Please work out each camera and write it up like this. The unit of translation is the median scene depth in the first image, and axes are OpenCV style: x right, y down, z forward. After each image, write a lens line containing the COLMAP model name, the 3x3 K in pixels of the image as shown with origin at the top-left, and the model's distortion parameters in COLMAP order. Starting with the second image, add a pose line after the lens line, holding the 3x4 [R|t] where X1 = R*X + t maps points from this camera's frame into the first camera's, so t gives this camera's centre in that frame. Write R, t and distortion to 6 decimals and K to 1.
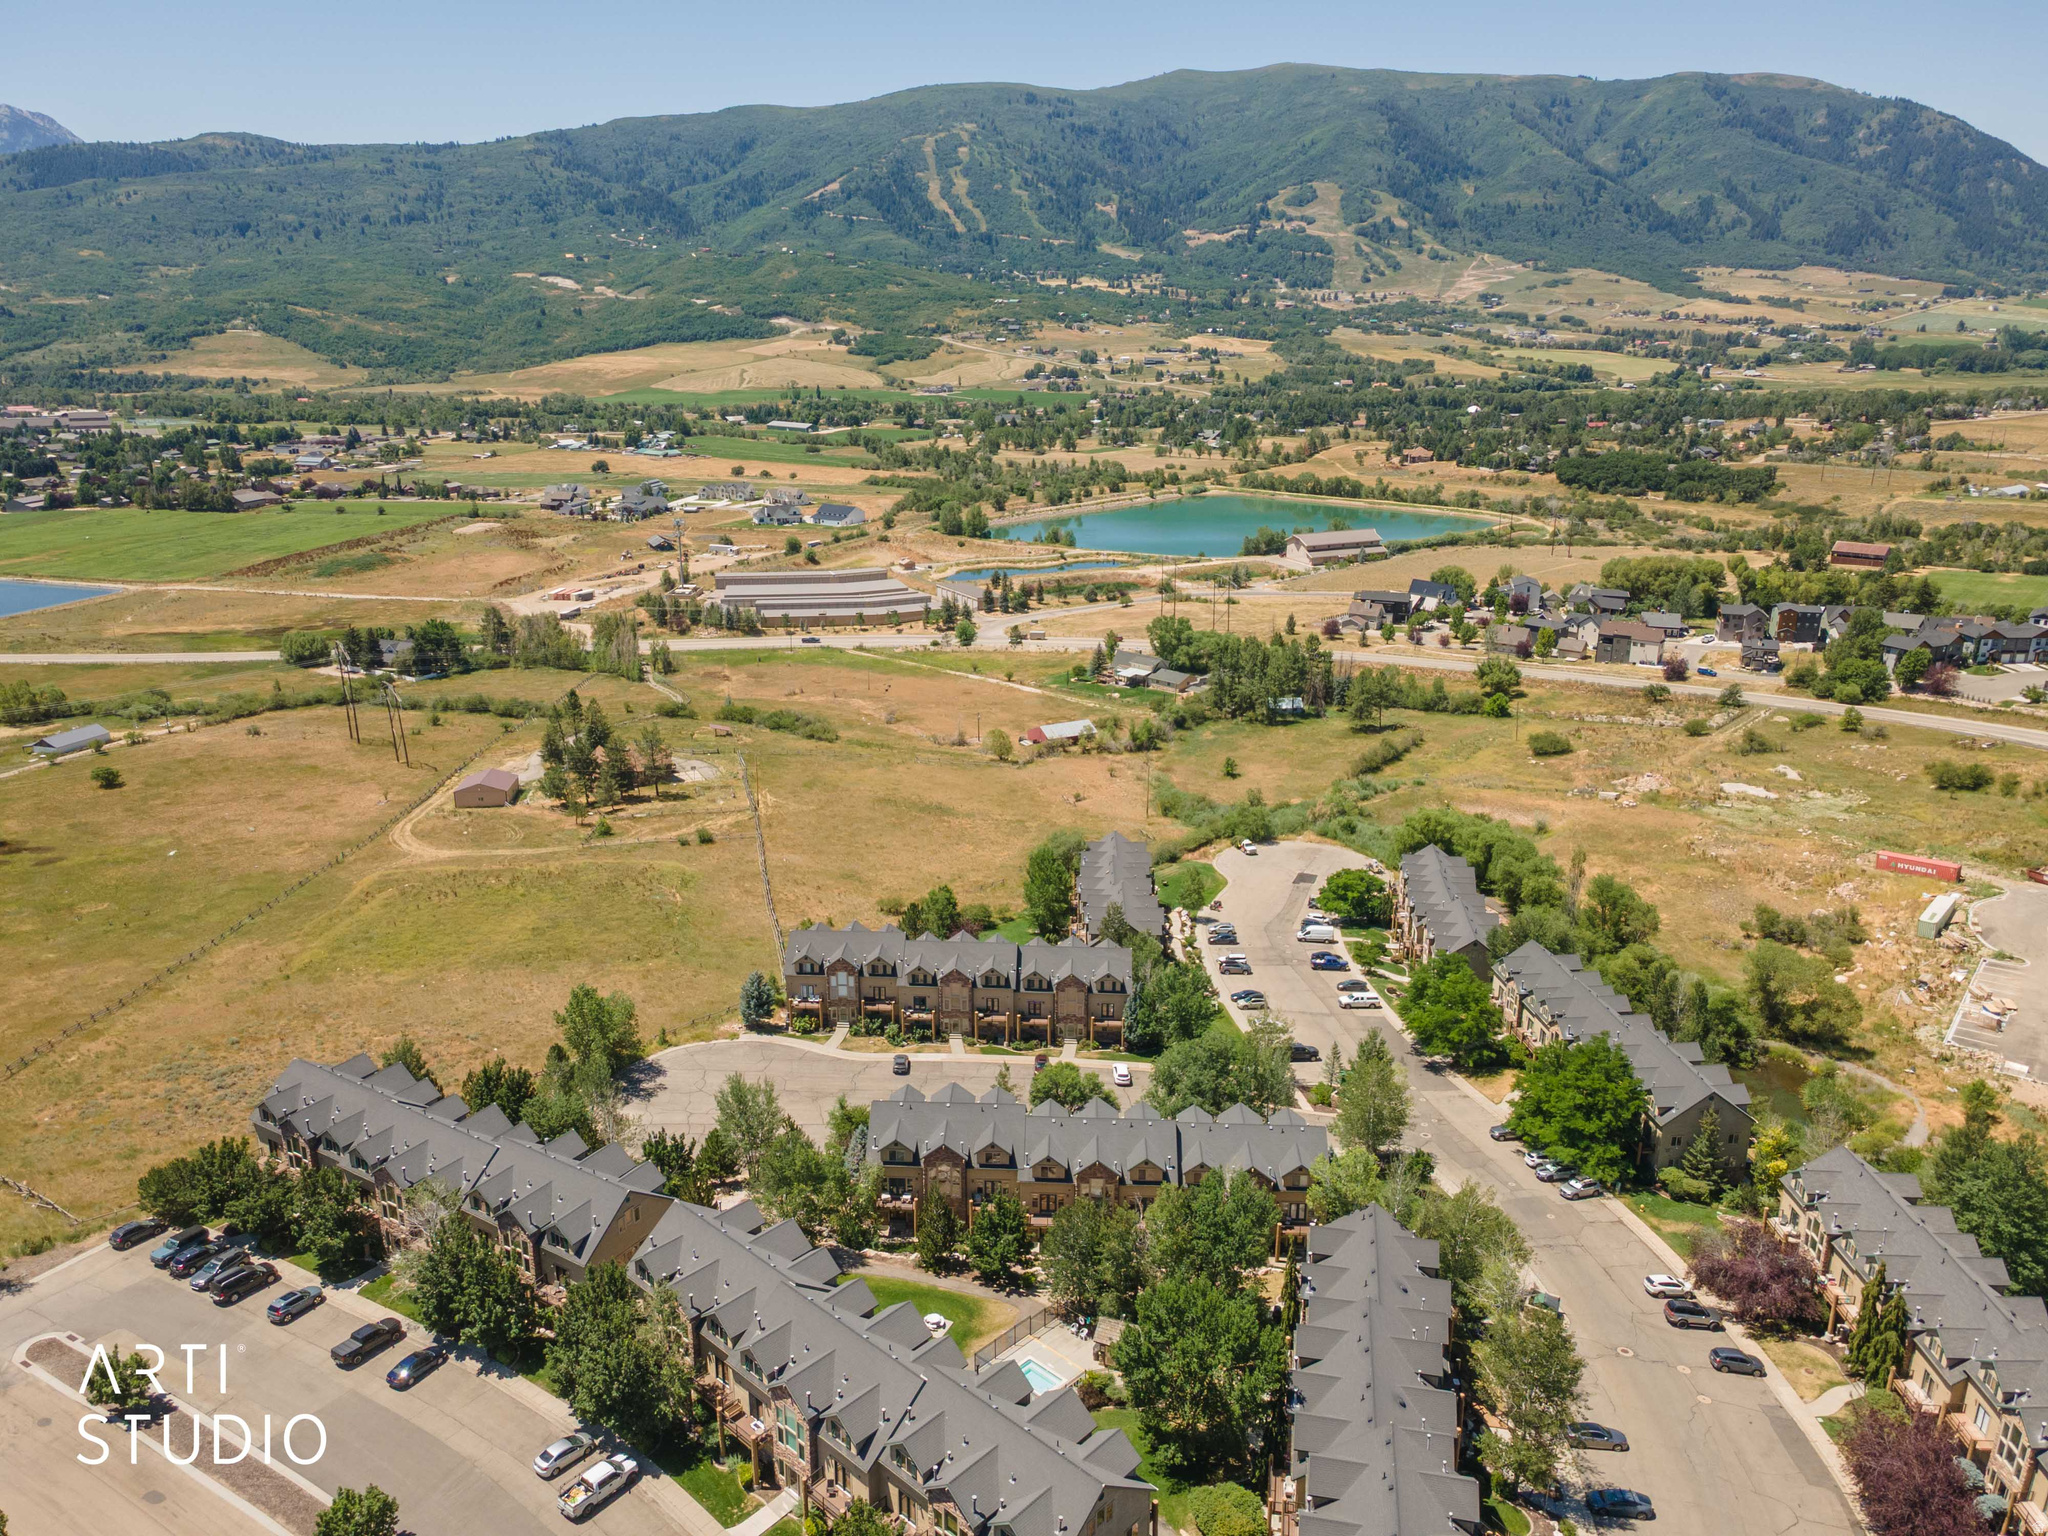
lens RADIAL K [[1496.8, 0, 1024.0], [0, 1496.8, 768.0], [0, 0, 1]] dist [0.053257, 0.000815]
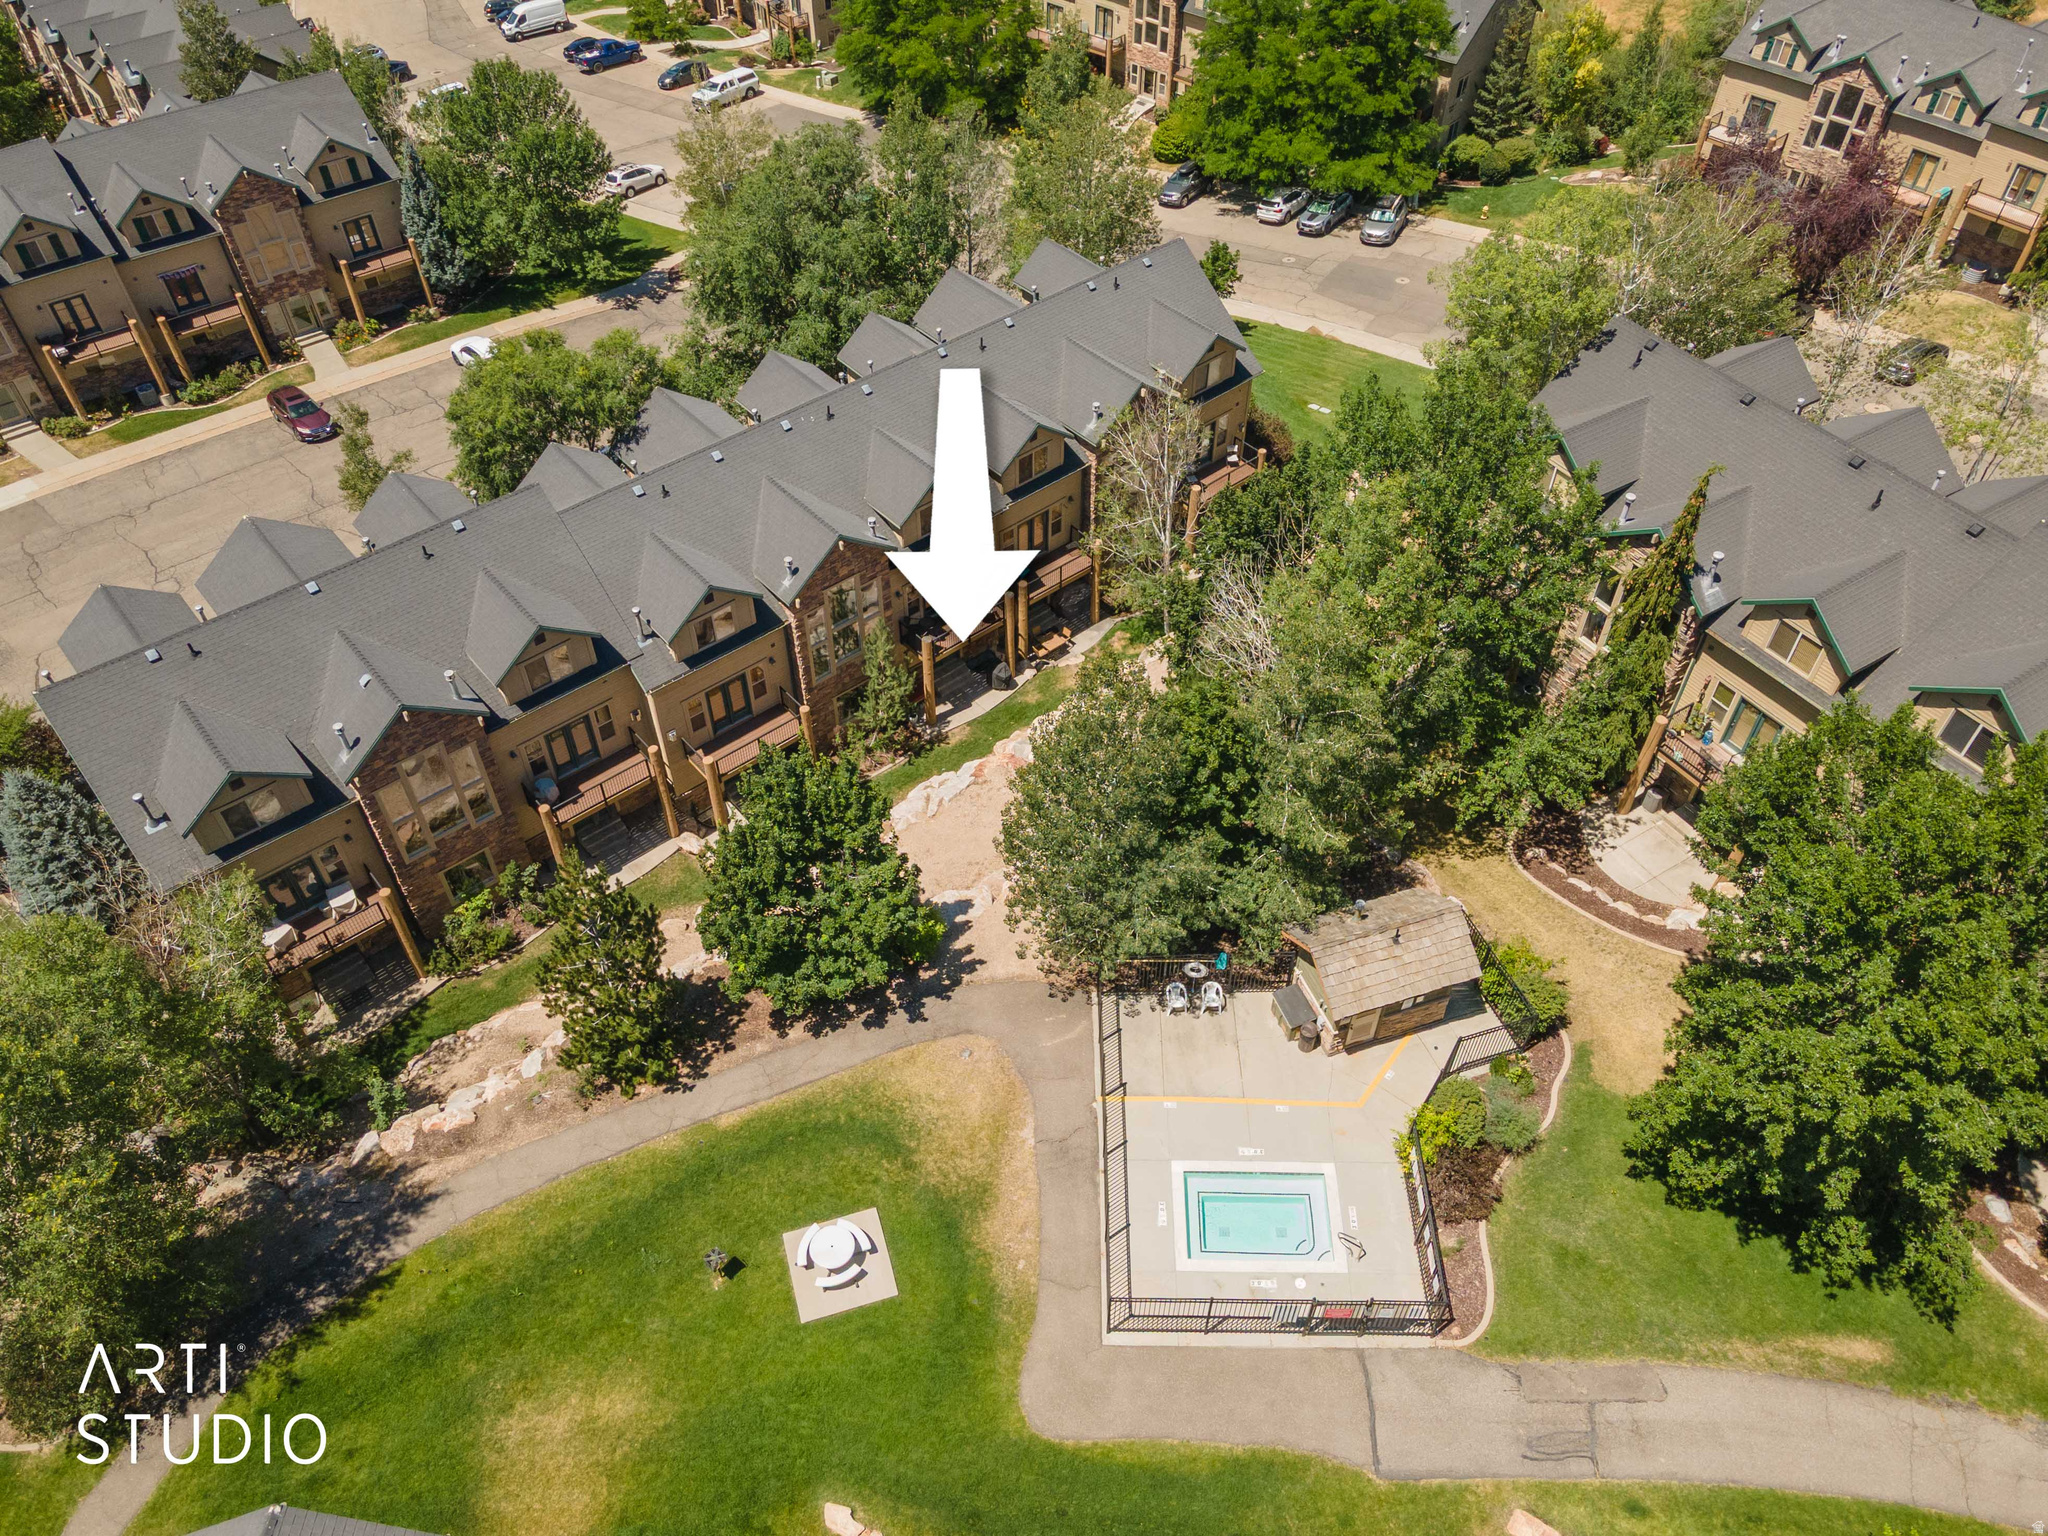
lens RADIAL K [[1496.8, 0, 1024.0], [0, 1496.8, 768.0], [0, 0, 1]] dist [0.053257, 0.000815]
pose [[0.742008, -0.495778, 0.451252, -0.076209], [0.219326, 0.815601, 0.535435, 0.093615], [-0.633498, -0.298325, 0.713920, 0.520453]]
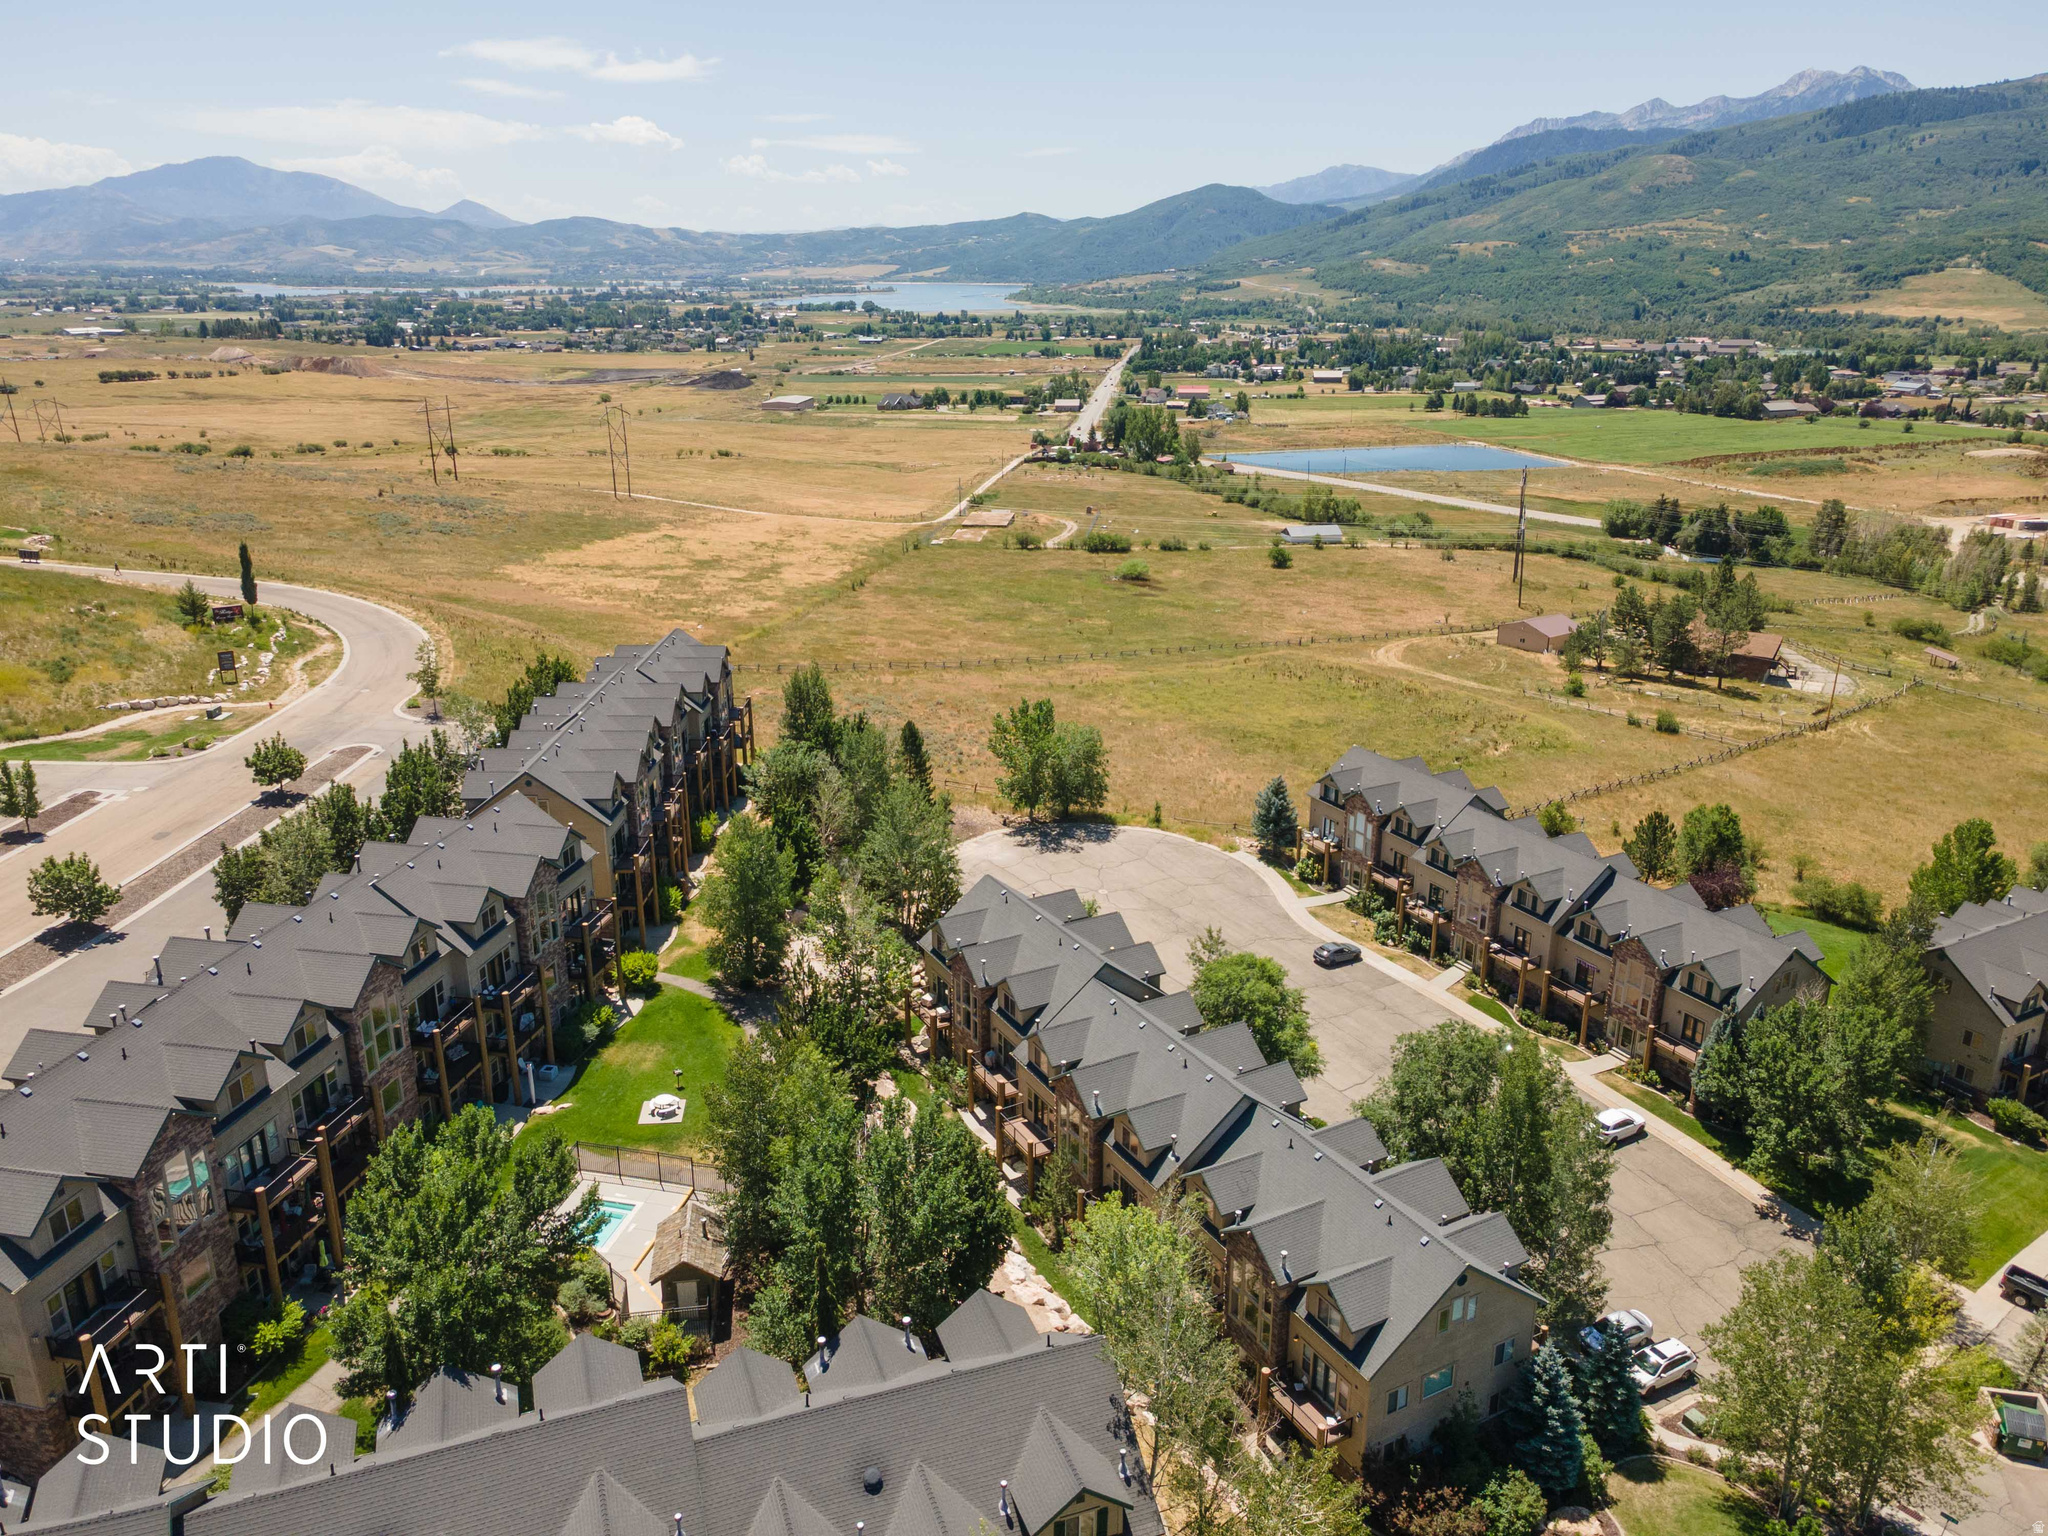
lens RADIAL K [[1494.4, 0, 945.7], [0, 1494.4, 762.0], [0, 0, 1]] dist [0.034981, -0.000855]
pose [[0.499184, 0.280374, -0.819882, 0.340583], [-0.259322, 0.951175, 0.167385, 0.048194], [0.826782, 0.129057, 0.547518, 0.464958]]
